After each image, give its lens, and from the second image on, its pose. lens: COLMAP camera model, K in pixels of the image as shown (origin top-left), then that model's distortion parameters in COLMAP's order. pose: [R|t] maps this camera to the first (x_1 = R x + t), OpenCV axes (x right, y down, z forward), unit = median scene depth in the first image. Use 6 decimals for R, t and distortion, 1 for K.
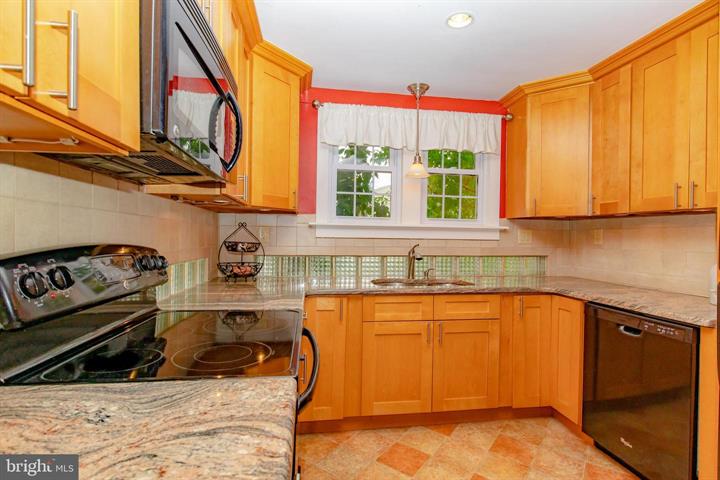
lens RADIAL K [[361.0, 0, 362.9], [0, 361.0, 243.0], [0, 0, 1]] dist [-0.000043, -0.000460]
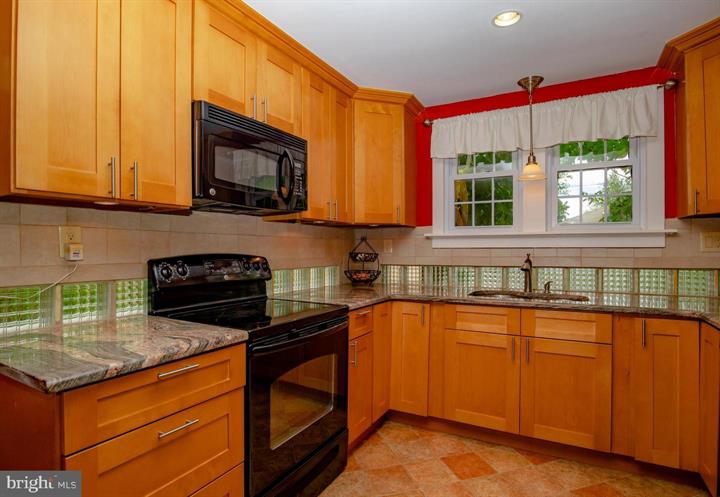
lens RADIAL K [[386.9, 0, 347.2], [0, 386.9, 251.0], [0, 0, 1]] dist [-0.039382, 0.005883]
pose [[0.782258, -0.013422, -0.622810, 0.415493], [0.005119, 0.999873, -0.015119, 0.010009], [0.622933, 0.008639, 0.782227, -0.036076]]
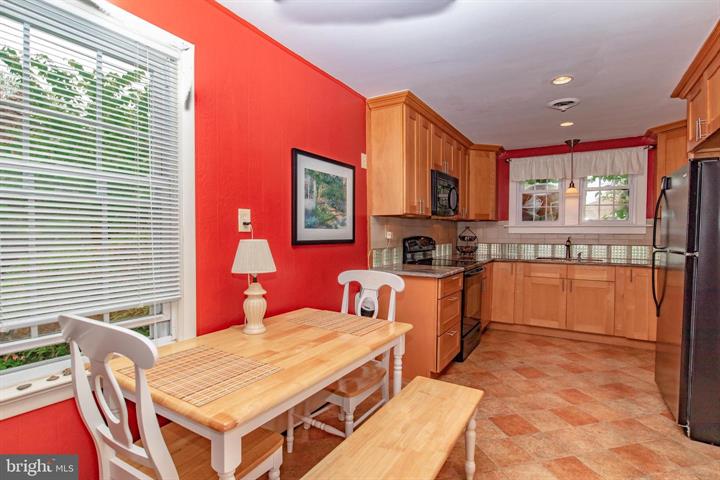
lens RADIAL K [[361.0, 0, 362.0], [0, 361.0, 243.1], [0, 0, 1]] dist [-0.000043, -0.000460]
pose [[0.774645, 0.004204, -0.632382, 0.489609], [0.001416, 0.999964, 0.008382, 0.019549], [0.632394, -0.007389, 0.774611, -0.951317]]
